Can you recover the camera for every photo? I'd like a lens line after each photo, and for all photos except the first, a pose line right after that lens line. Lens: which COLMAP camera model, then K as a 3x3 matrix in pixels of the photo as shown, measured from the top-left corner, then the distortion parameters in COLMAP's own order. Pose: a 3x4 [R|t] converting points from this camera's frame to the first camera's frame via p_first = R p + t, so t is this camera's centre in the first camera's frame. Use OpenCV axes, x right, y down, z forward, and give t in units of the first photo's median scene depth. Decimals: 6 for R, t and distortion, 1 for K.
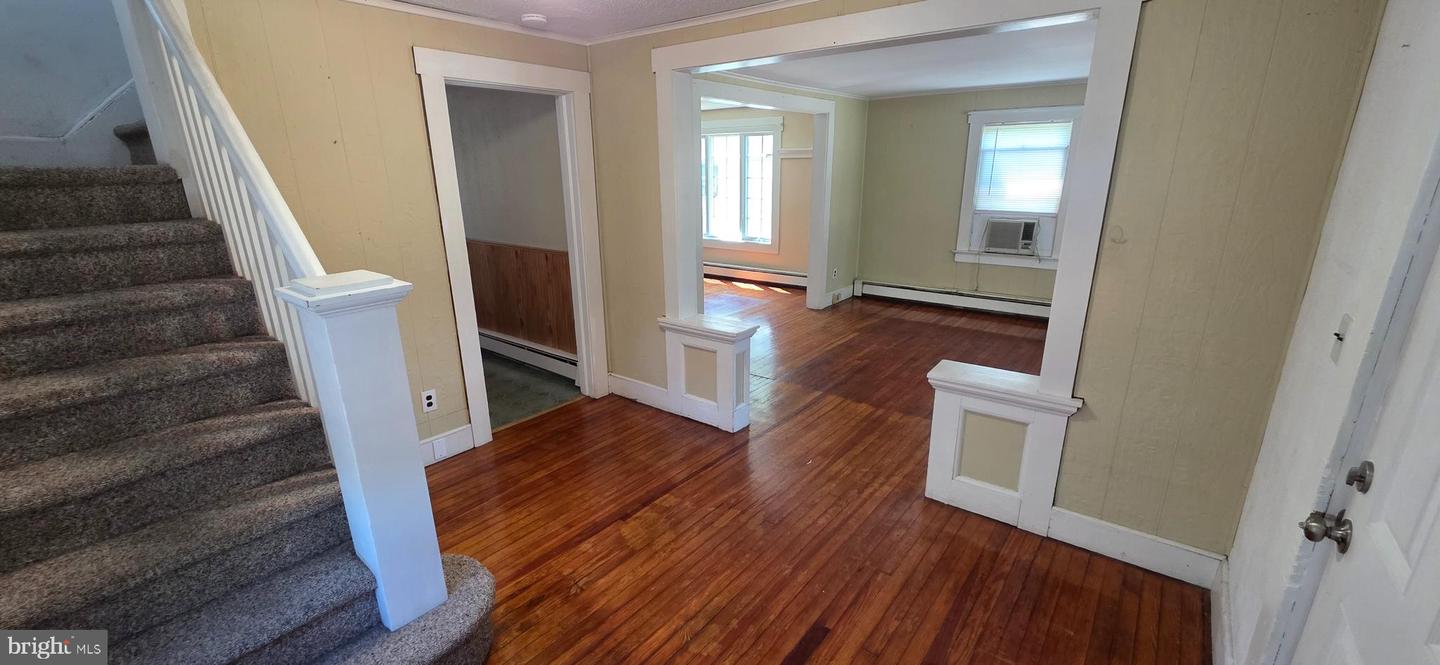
lens RADIAL K [[574.0, 0, 717.4], [0, 574.0, 334.0], [0, 0, 1]] dist [0.001233, 0.000124]
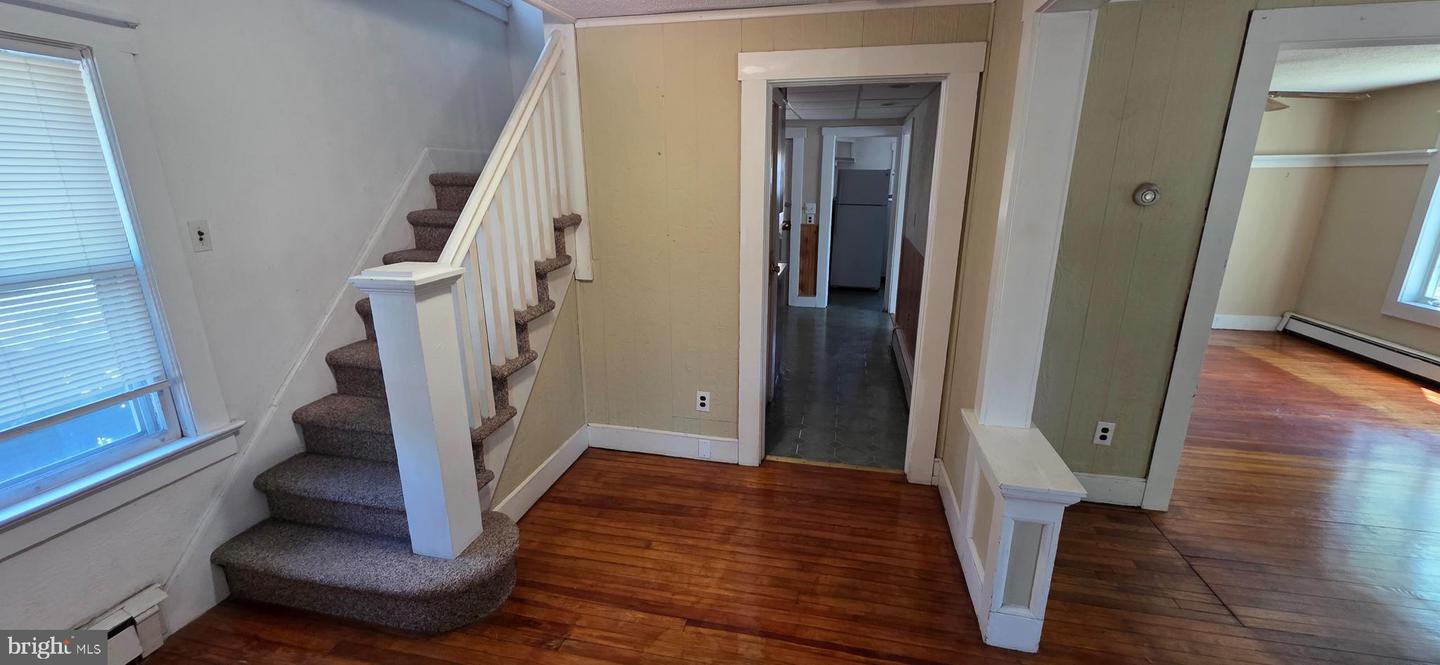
lens RADIAL K [[574.0, 0, 716.1], [0, 574.0, 336.0], [0, 0, 1]] dist [0.001233, 0.000124]
pose [[0.432154, 0.246314, -0.867509, 0.371115], [-0.254314, 0.956218, 0.144813, -0.149641], [0.865198, 0.158038, 0.475874, 0.505432]]
